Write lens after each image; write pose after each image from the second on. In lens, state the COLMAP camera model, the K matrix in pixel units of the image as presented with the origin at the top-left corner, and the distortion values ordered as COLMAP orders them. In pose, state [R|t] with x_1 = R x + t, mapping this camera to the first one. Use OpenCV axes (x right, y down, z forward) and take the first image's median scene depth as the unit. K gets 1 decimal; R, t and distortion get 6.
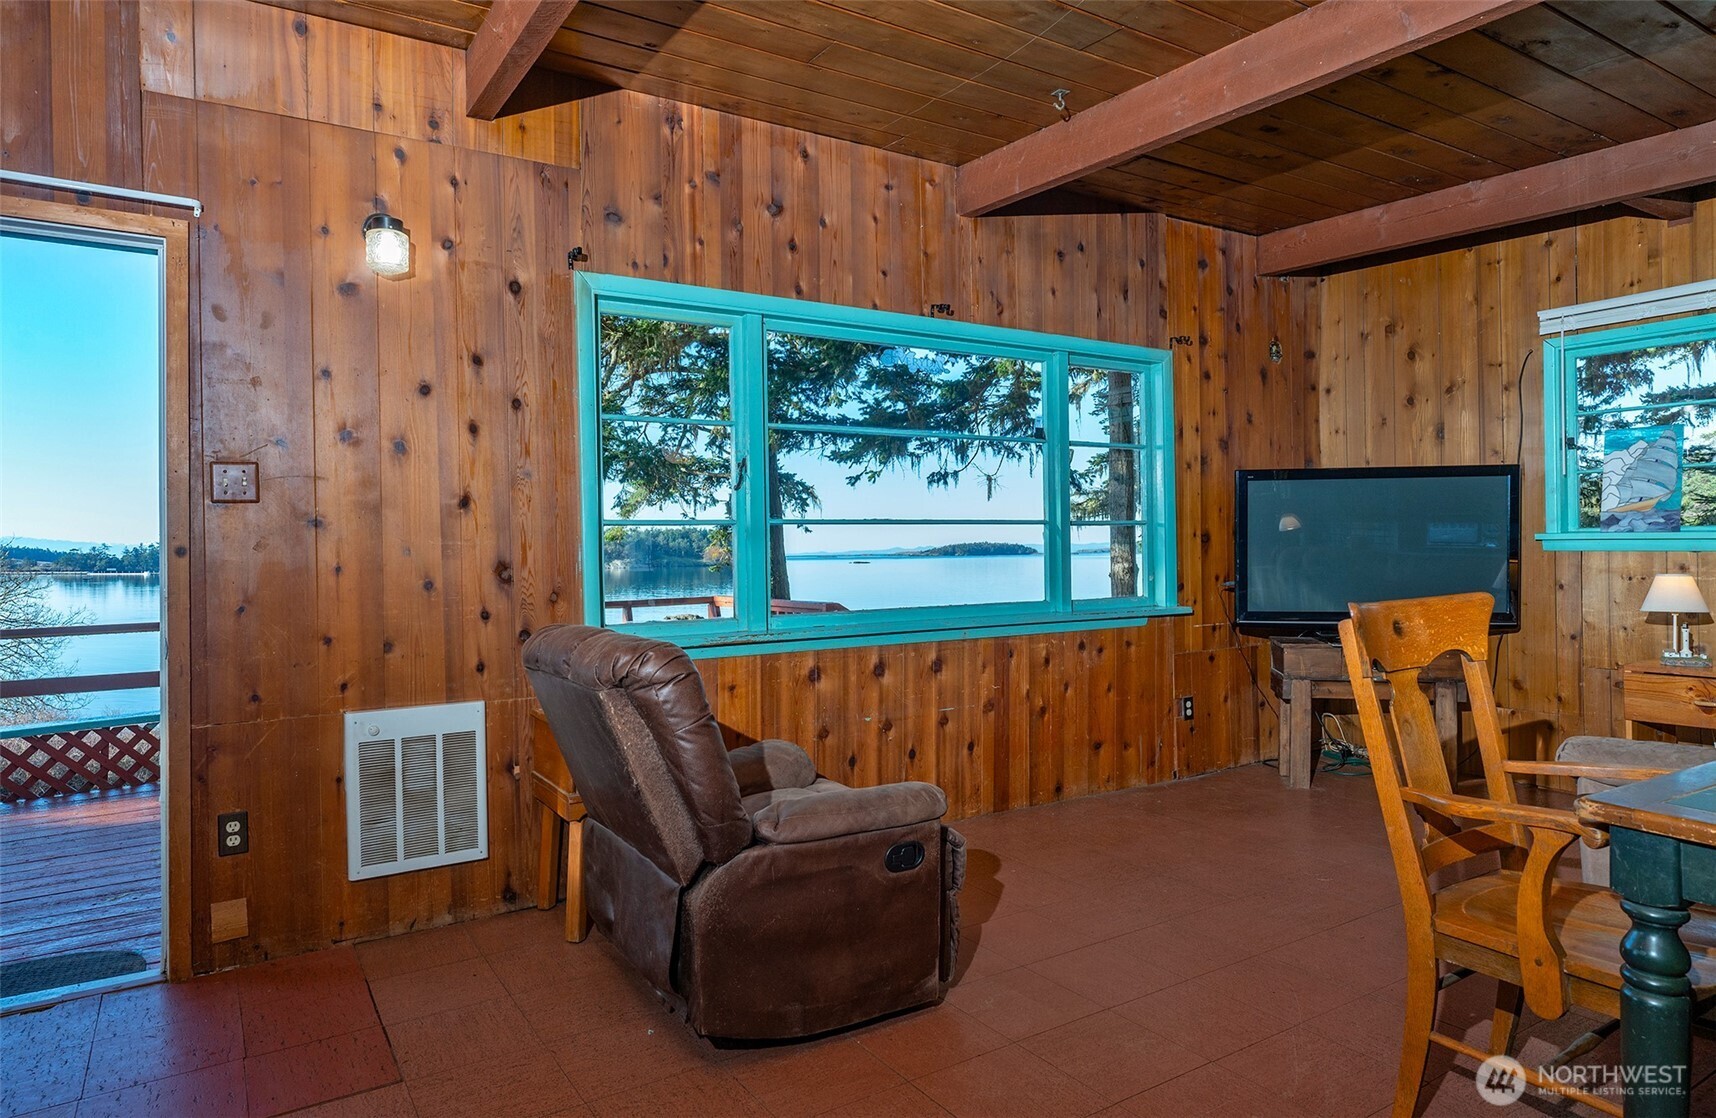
lens RADIAL K [[1033.4, 0, 852.5], [0, 1033.4, 560.9], [0, 0, 1]] dist [0.004598, 0.001426]
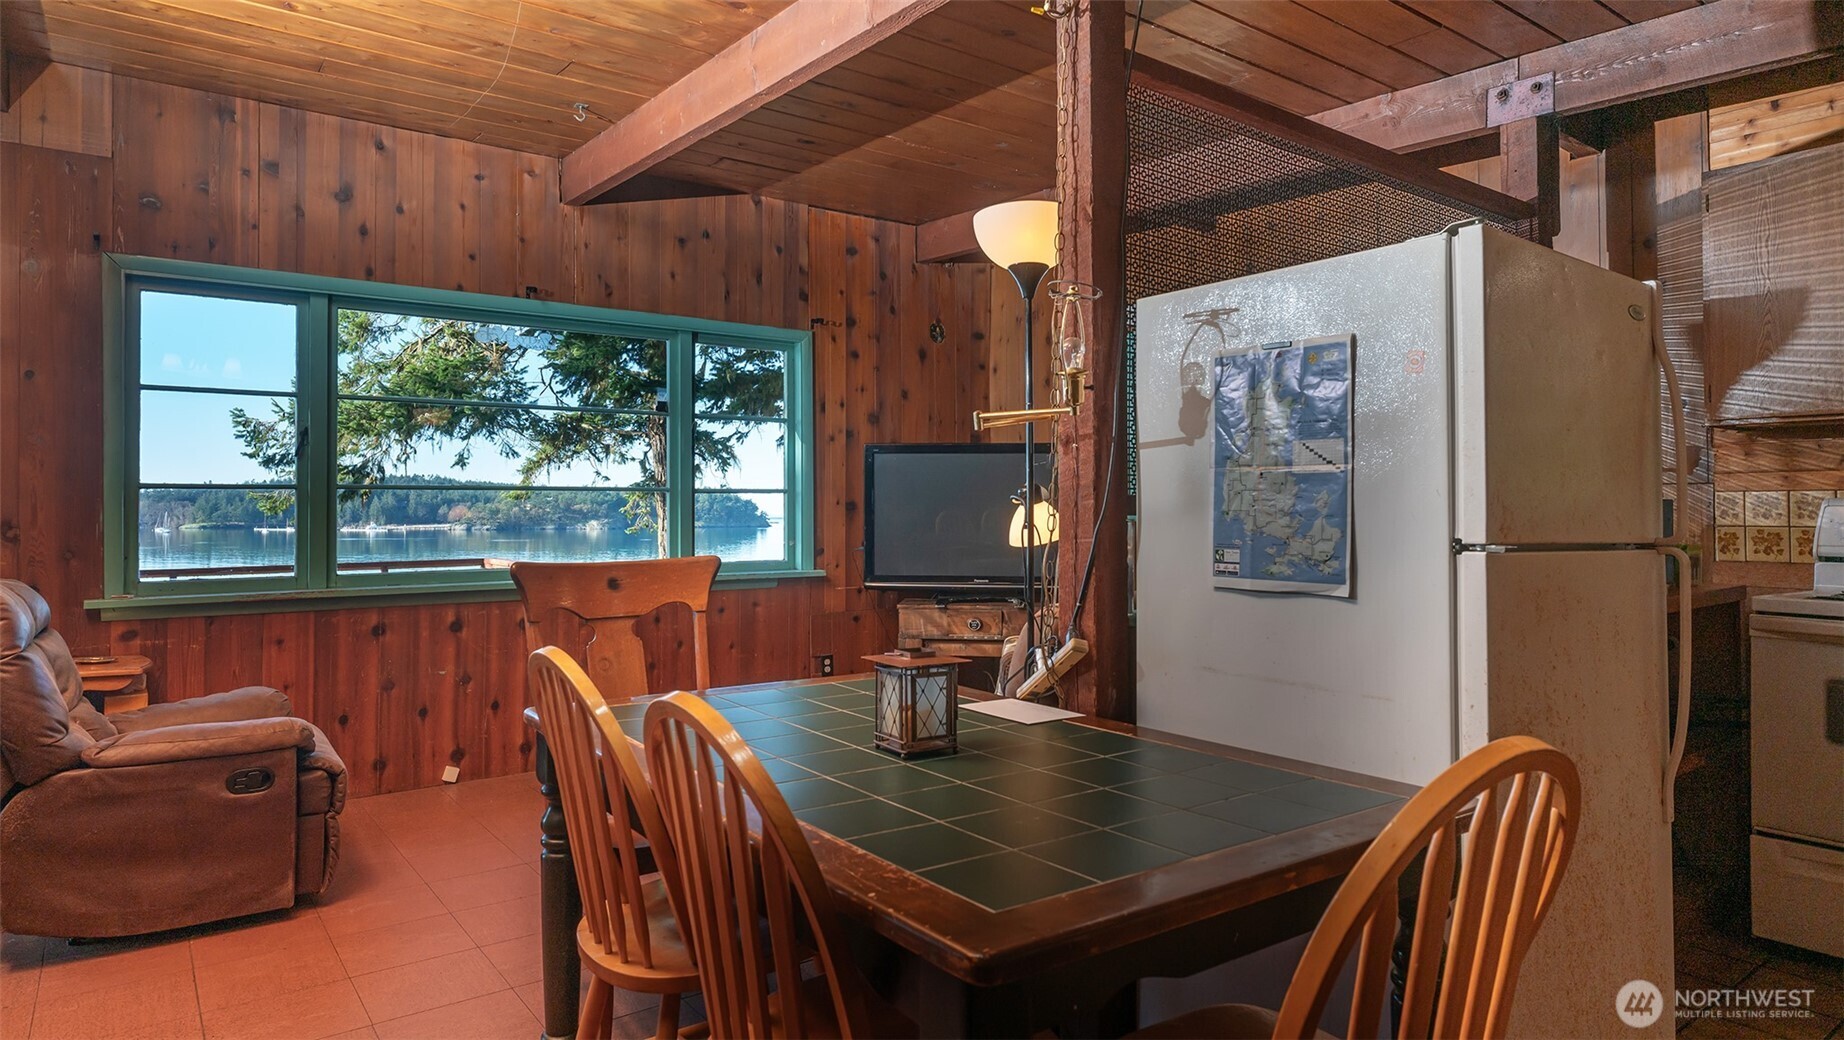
lens RADIAL K [[1102.7, 0, 929.8], [0, 1102.7, 501.3], [0, 0, 1]] dist [0.010916, 0.000704]
pose [[0.996869, 0.012278, 0.078106, 0.371495], [-0.010650, 0.999718, -0.021220, -0.004298], [-0.078344, 0.020322, 0.996719, -0.158285]]
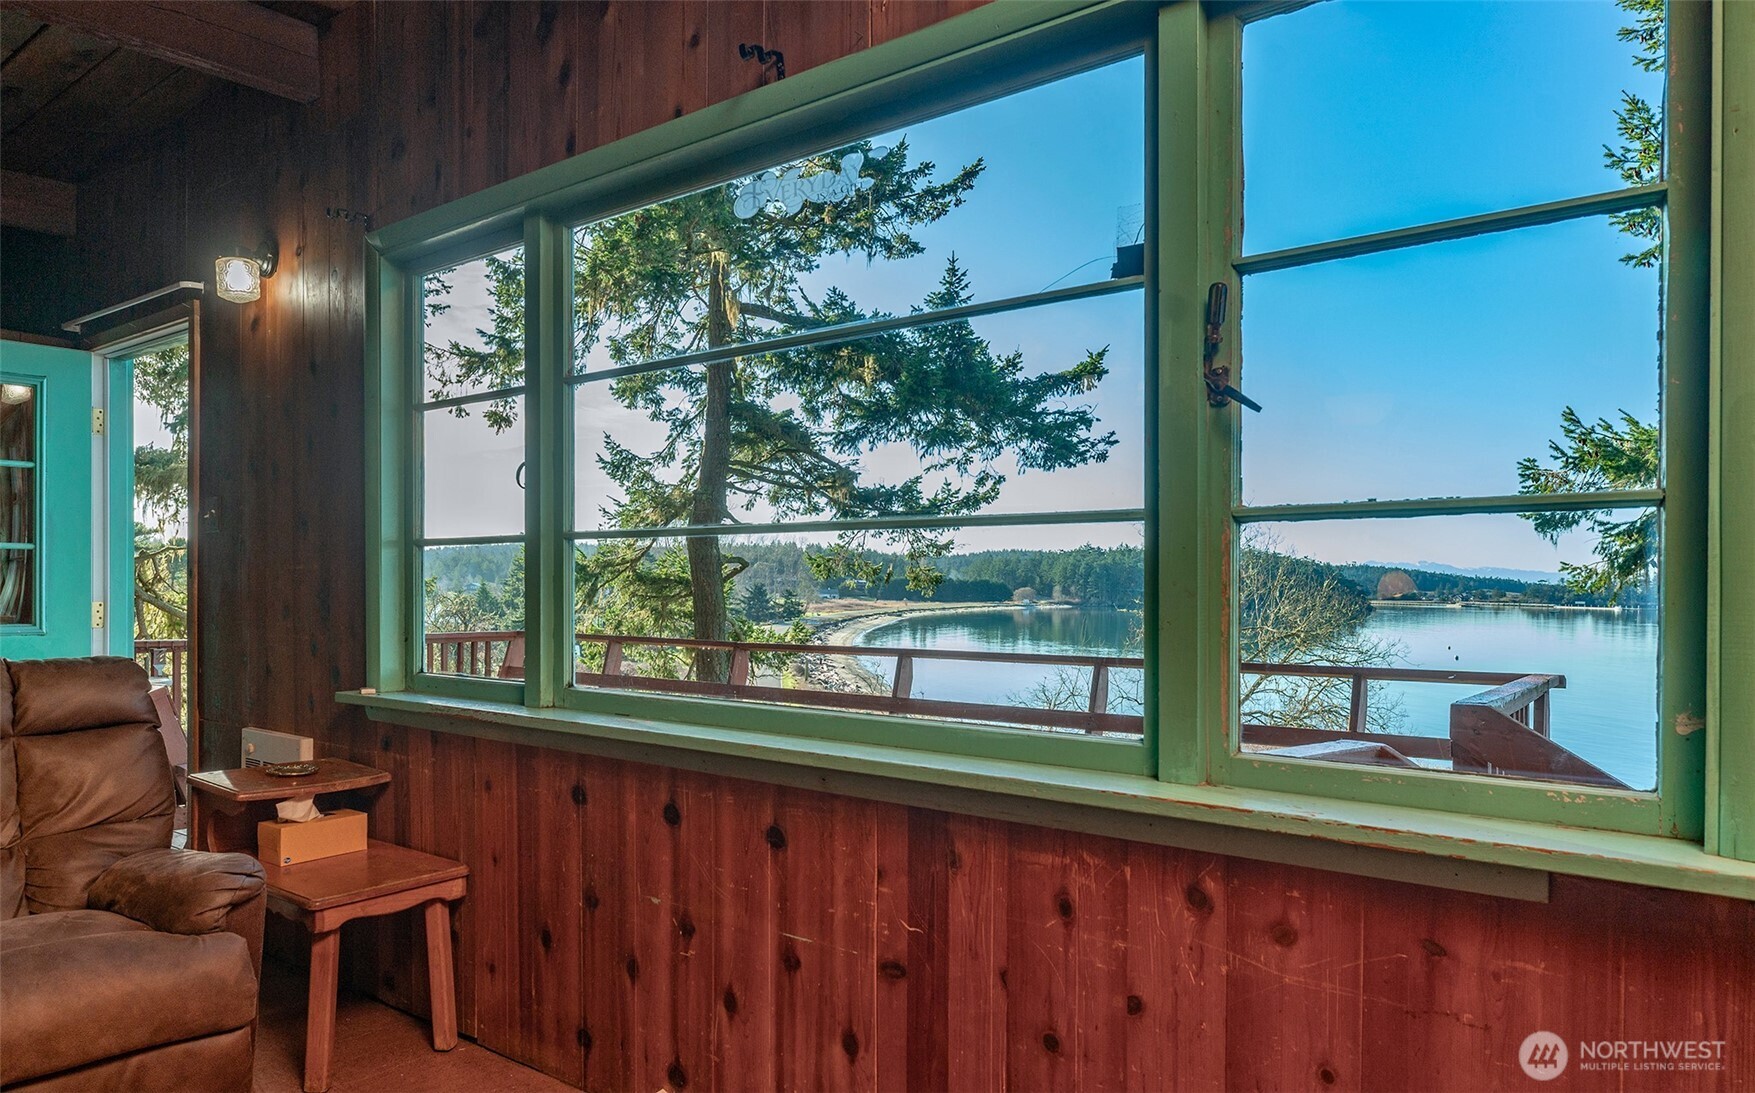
lens RADIAL K [[1121.8, 0, 831.8], [0, 1121.8, 587.6], [0, 0, 1]] dist [0.004793, 0.000455]
pose [[0.315932, 0.018985, -0.948592, 0.519323], [-0.024596, 0.999628, 0.011815, -0.016481], [0.948463, 0.019599, 0.316281, 0.784893]]
